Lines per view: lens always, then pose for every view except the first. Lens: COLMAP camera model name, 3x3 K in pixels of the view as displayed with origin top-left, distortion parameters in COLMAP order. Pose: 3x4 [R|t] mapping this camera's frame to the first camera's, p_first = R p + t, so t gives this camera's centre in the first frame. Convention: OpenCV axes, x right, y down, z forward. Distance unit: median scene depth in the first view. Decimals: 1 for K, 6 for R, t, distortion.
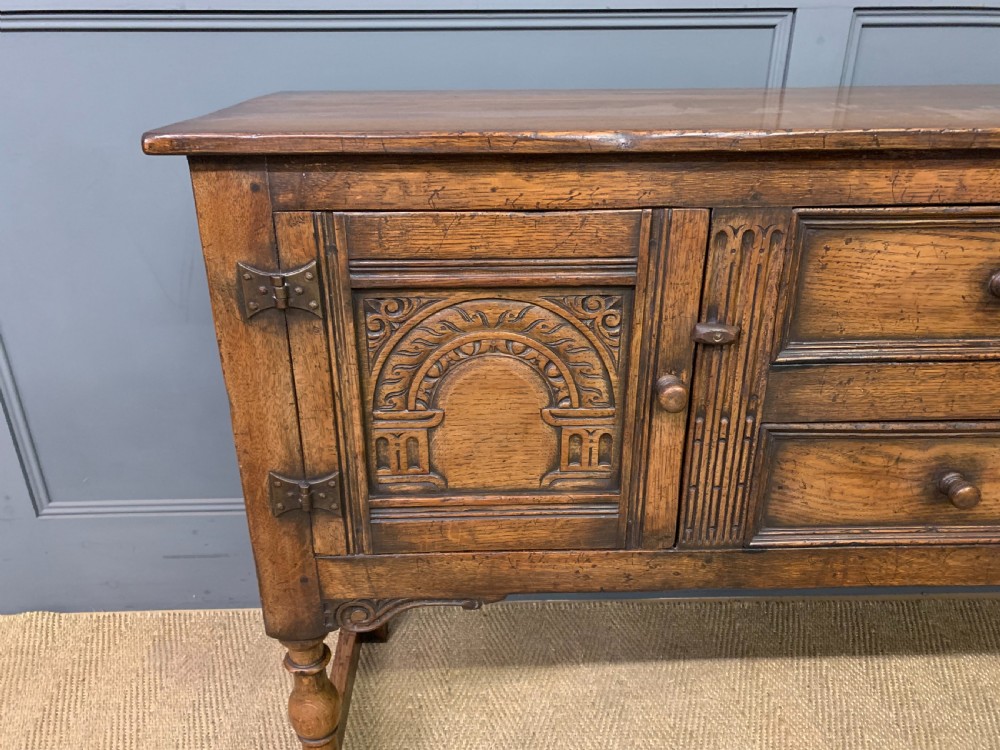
lens RADIAL K [[768.1, 0, 488.8], [0, 768.1, 380.1], [0, 0, 1]] dist [0.091328, -0.125100]
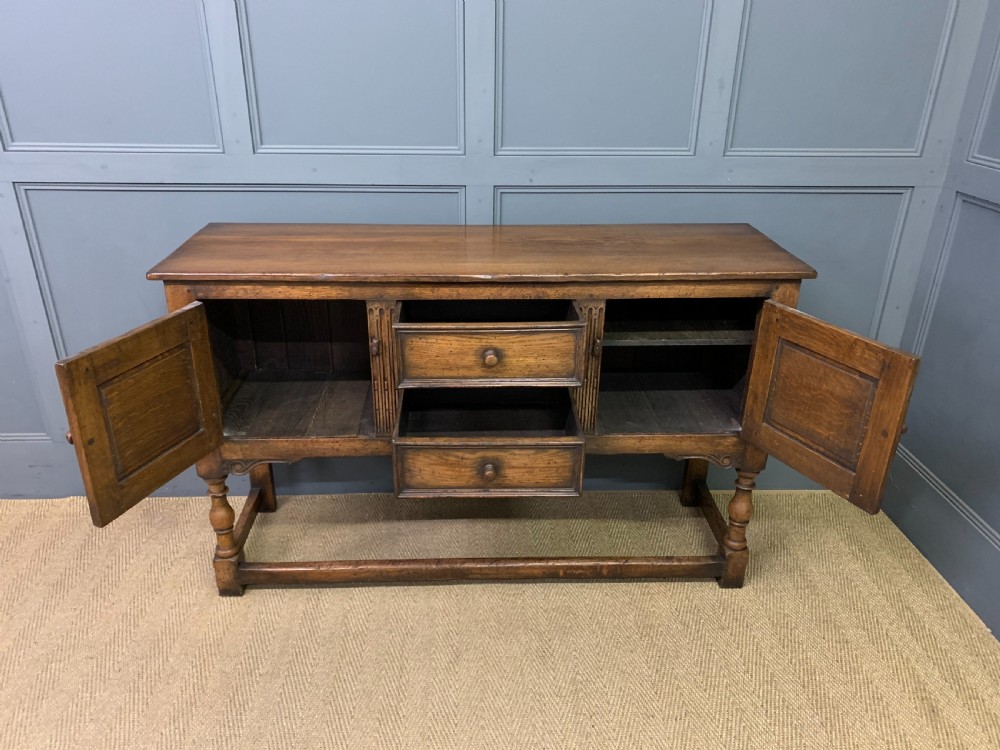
lens RADIAL K [[776.5, 0, 493.3], [0, 776.5, 381.0], [0, 0, 1]] dist [0.029016, -0.014829]
pose [[0.999515, 0.009523, 0.029664, 0.554782], [-0.009889, 0.999877, 0.012213, 0.014510], [-0.029544, -0.012500, 0.999485, -1.421949]]
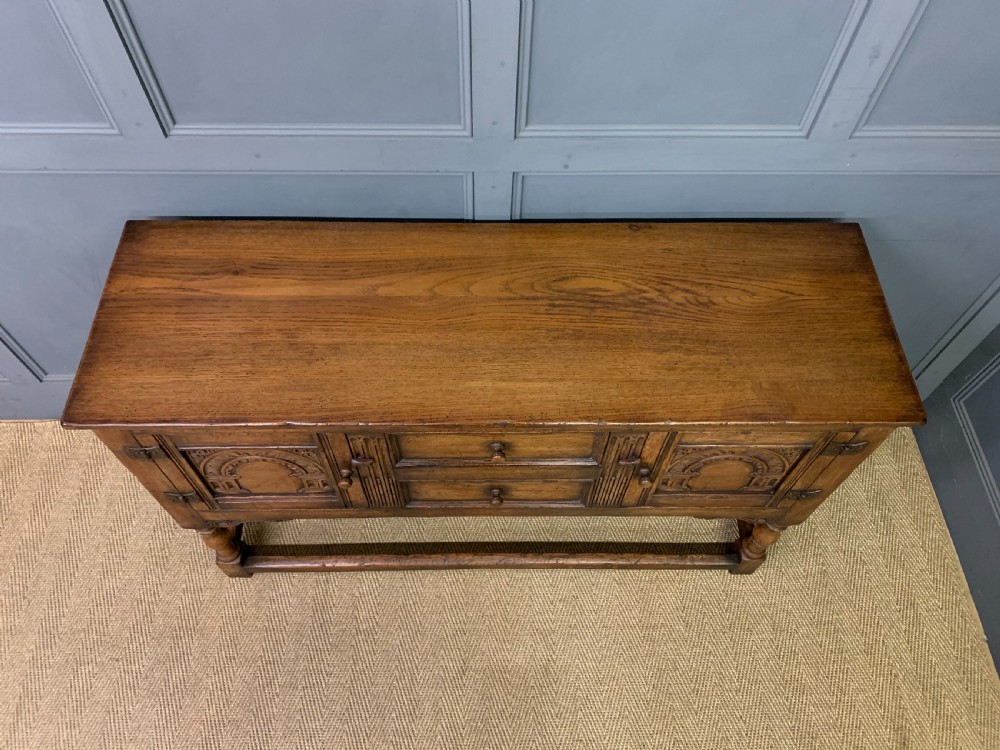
lens RADIAL K [[777.4, 0, 497.6], [0, 777.4, 381.9], [0, 0, 1]] dist [0.017284, -0.001561]
pose [[0.999611, 0.016539, 0.022464, 0.557704], [-0.026335, 0.825097, 0.564377, -1.313551], [-0.009201, -0.564749, 0.825211, -0.566254]]
